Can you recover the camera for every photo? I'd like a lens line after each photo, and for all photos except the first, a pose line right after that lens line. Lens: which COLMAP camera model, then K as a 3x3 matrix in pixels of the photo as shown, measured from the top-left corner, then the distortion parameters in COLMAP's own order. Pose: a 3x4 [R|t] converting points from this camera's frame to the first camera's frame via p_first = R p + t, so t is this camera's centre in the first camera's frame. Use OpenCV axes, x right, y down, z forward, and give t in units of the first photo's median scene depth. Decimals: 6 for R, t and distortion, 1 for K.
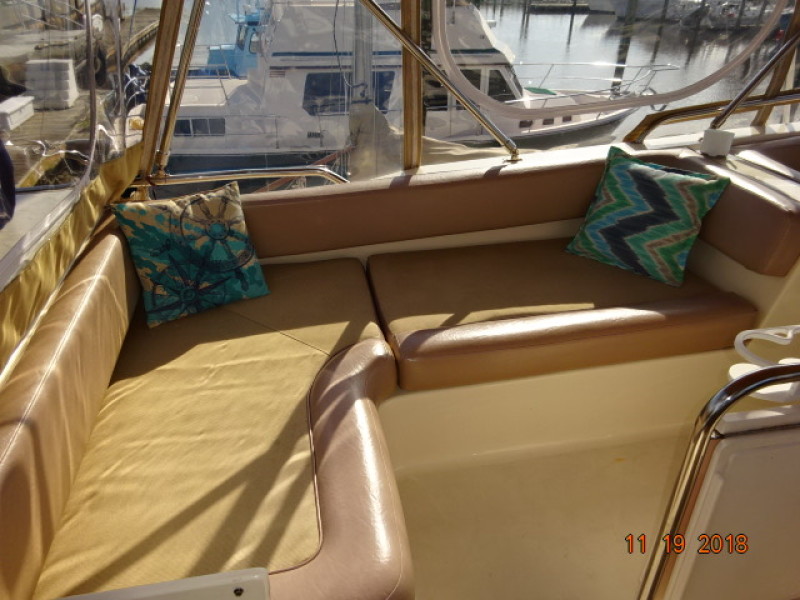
lens RADIAL K [[589.6, 0, 400.0], [0, 589.6, 300.0], [0, 0, 1]] dist [0.010730, -0.012334]
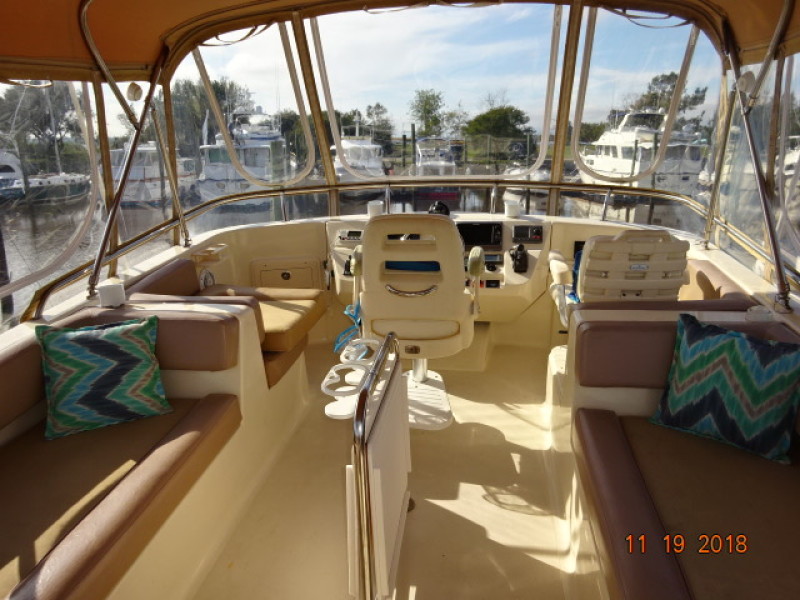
lens RADIAL K [[589.6, 0, 400.0], [0, 589.6, 300.0], [0, 0, 1]] dist [0.010730, -0.012334]
pose [[0.323506, -0.276245, 0.905004, -0.352087], [0.489808, 0.867212, 0.089620, -0.093122], [-0.809588, 0.414286, 0.415855, 0.075924]]
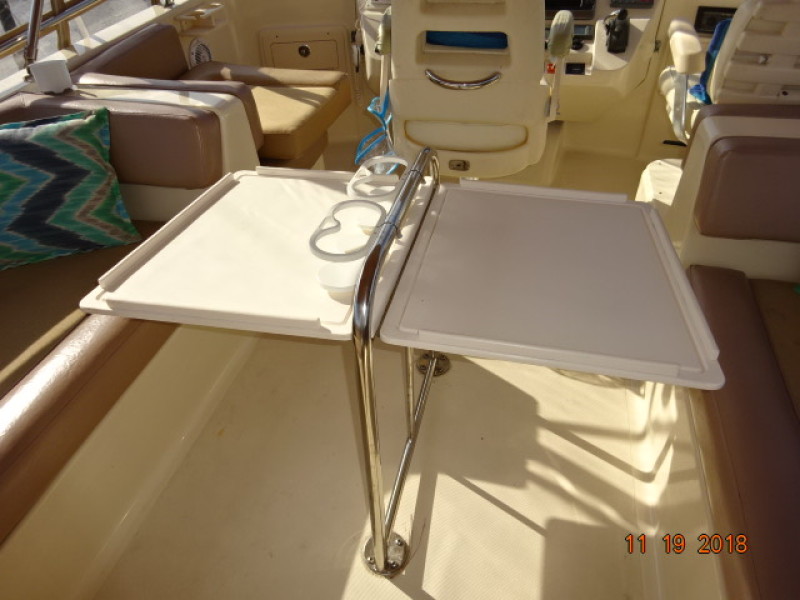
lens RADIAL K [[589.6, 0, 400.0], [0, 589.6, 300.0], [0, 0, 1]] dist [0.010730, -0.012334]
pose [[0.406281, -0.556580, 0.724675, -0.056251], [0.477161, 0.805587, 0.351208, -0.072940], [-0.779264, 0.203098, 0.592873, 0.190572]]
